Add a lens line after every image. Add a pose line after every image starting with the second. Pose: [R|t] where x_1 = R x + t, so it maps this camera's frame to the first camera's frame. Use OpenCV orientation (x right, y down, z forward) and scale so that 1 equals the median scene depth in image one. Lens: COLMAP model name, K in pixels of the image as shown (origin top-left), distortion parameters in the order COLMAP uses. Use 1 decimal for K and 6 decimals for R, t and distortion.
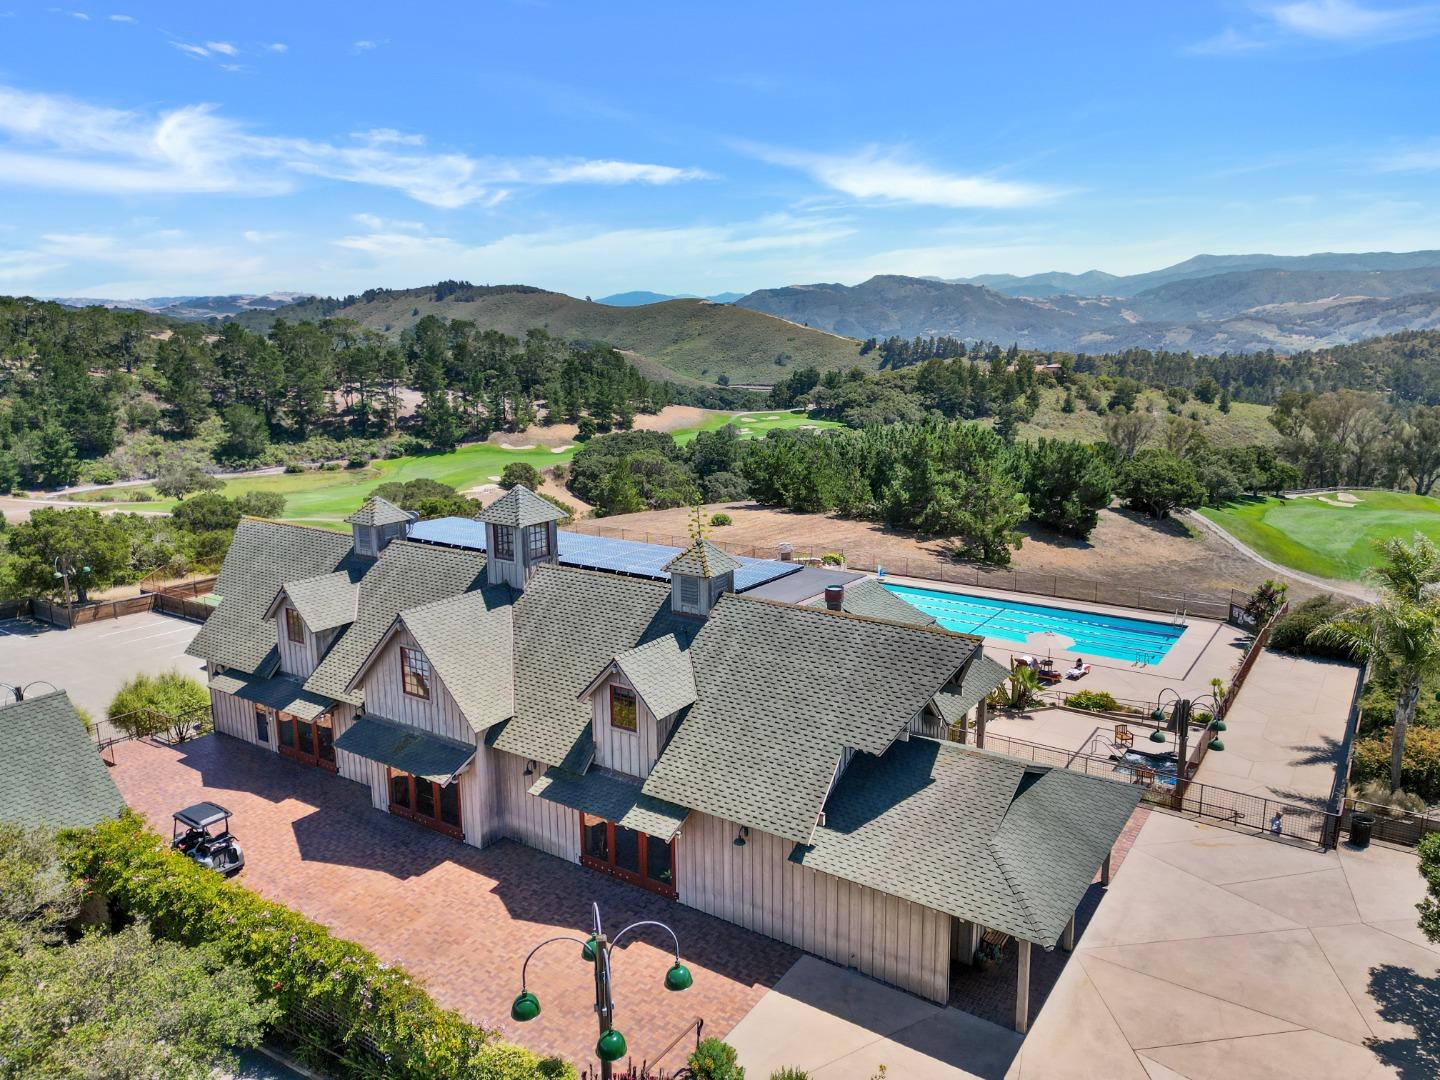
lens RADIAL K [[1087.5, 0, 720.0], [0, 1087.5, 540.0], [0, 0, 1]] dist [-0.002882, -0.003645]
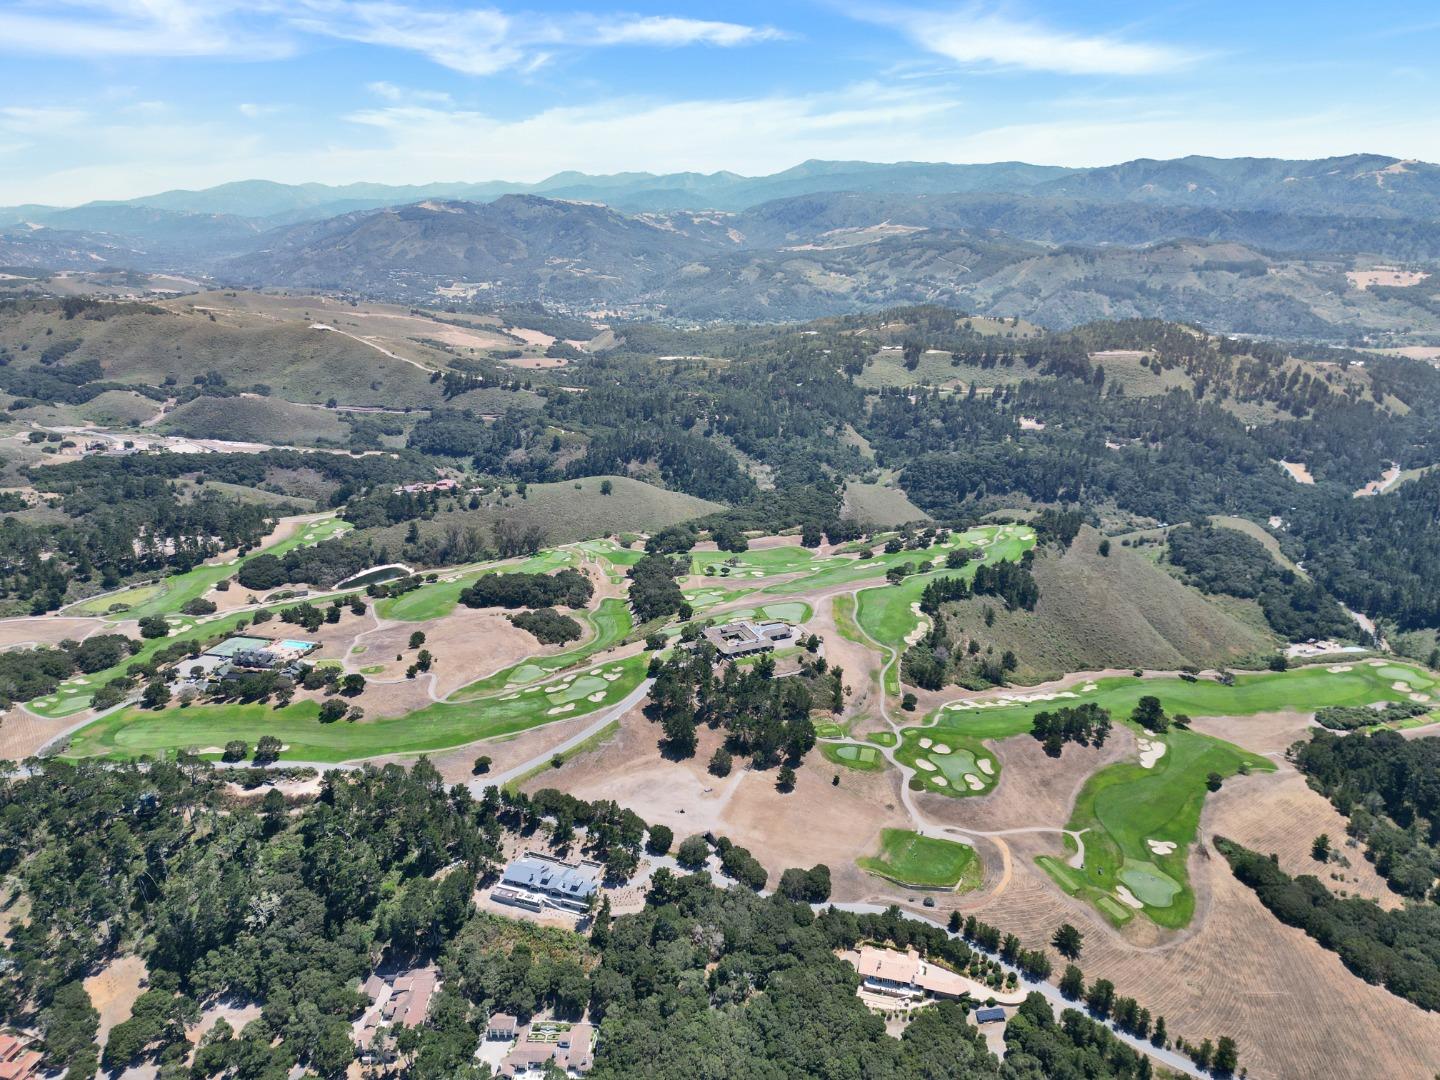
lens RADIAL K [[1185.7, 0, 720.0], [0, 1185.7, 540.0], [0, 0, 1]] dist [0.012385, -0.000988]
pose [[0.960155, -0.109721, 0.257030, 0.033771], [0.085619, 0.990970, 0.103189, -0.044550], [-0.266031, -0.077071, 0.960878, -0.277810]]
